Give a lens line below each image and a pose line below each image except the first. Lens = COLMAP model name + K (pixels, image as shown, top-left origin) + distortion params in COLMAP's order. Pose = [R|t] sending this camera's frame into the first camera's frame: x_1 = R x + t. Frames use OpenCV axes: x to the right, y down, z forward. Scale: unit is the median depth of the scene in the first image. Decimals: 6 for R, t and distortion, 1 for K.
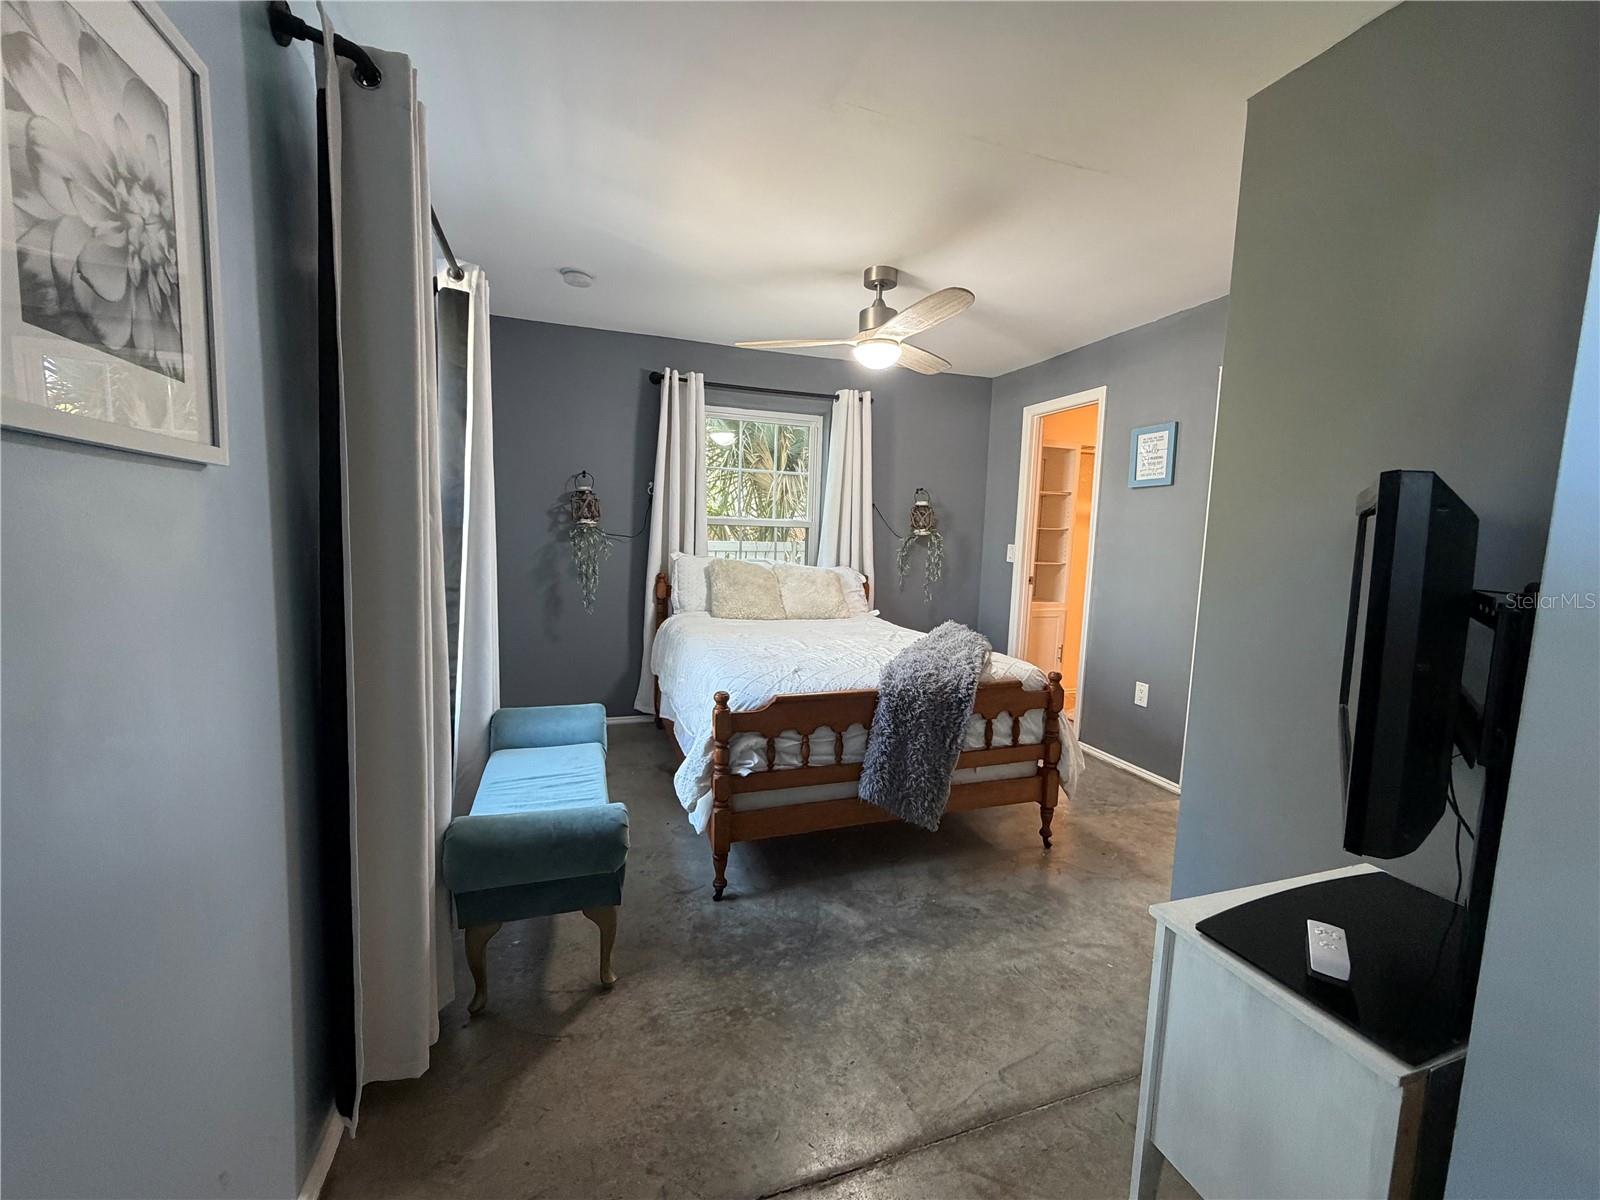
lens RADIAL K [[646.2, 0, 804.1], [0, 646.2, 593.5], [0, 0, 1]] dist [-0.002695, -0.000280]
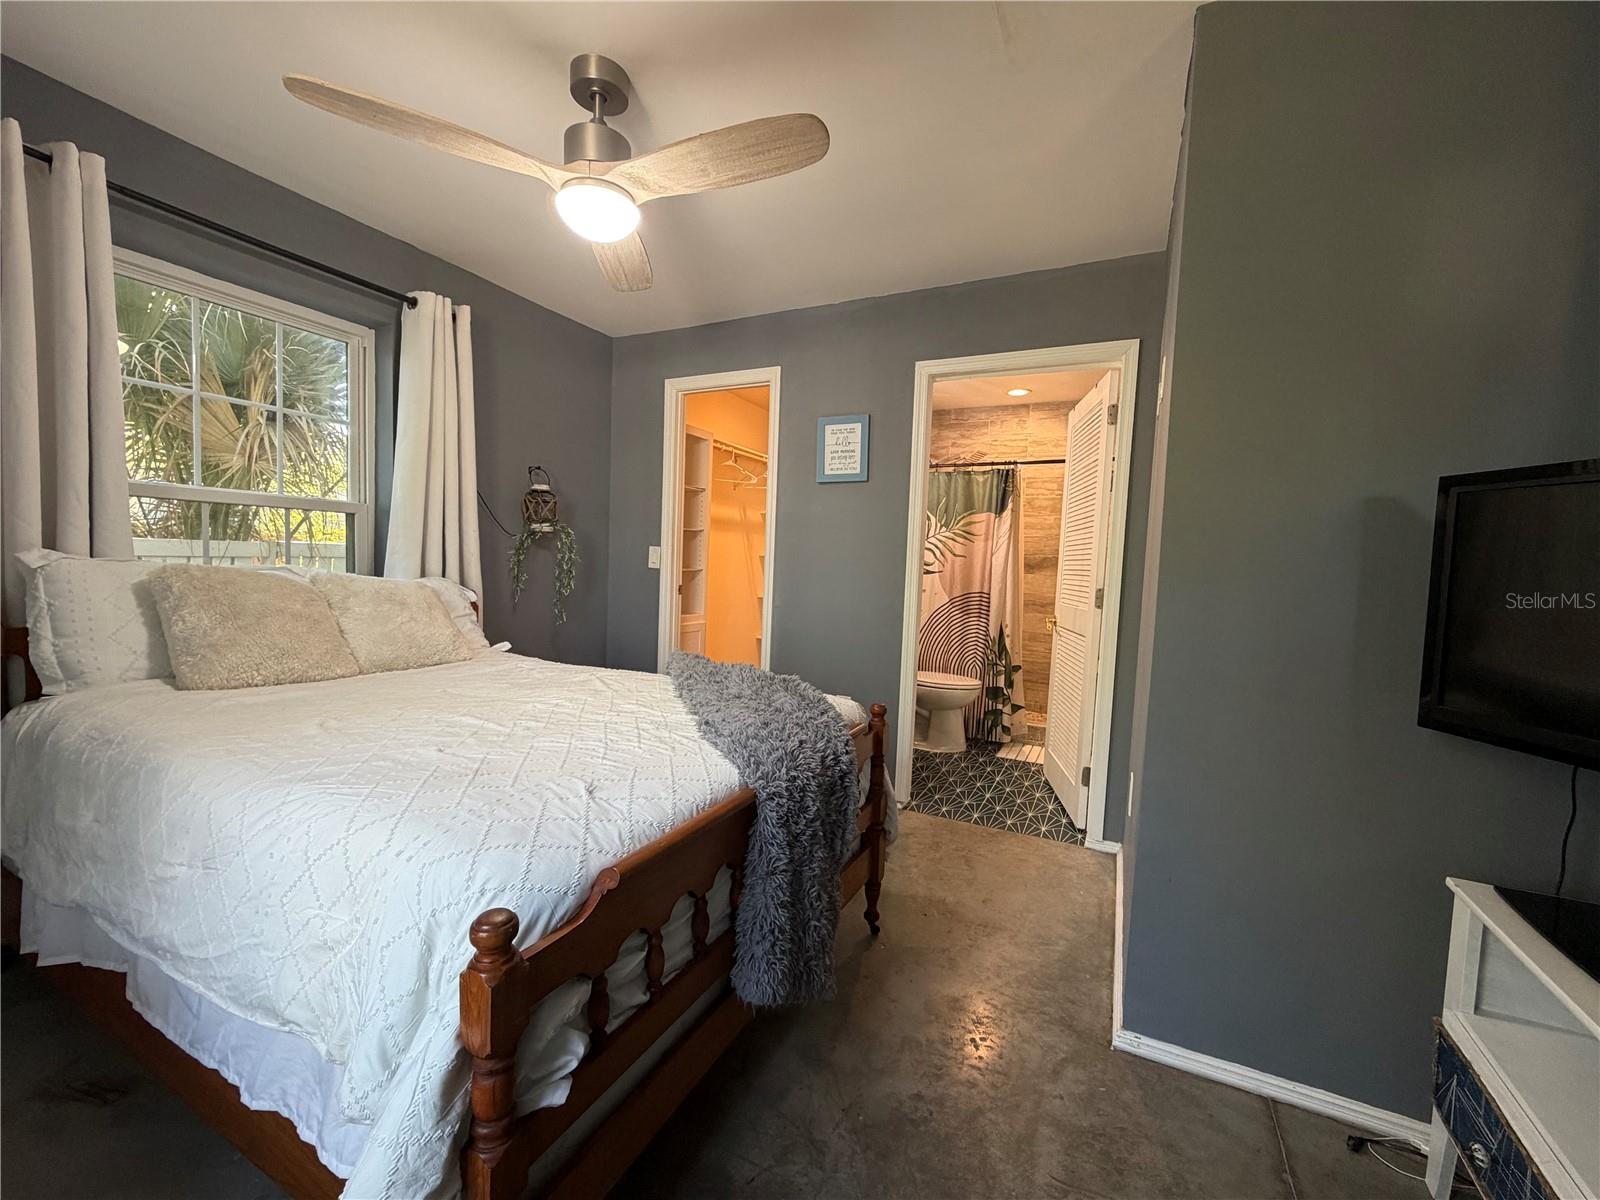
lens RADIAL K [[646.2, 0, 804.9], [0, 646.2, 599.5], [0, 0, 1]] dist [-0.002695, -0.000280]
pose [[0.714633, -0.042602, 0.698201, -0.135987], [0.050942, 0.998663, 0.008795, -0.008389], [-0.697643, 0.029283, 0.715847, 0.343441]]
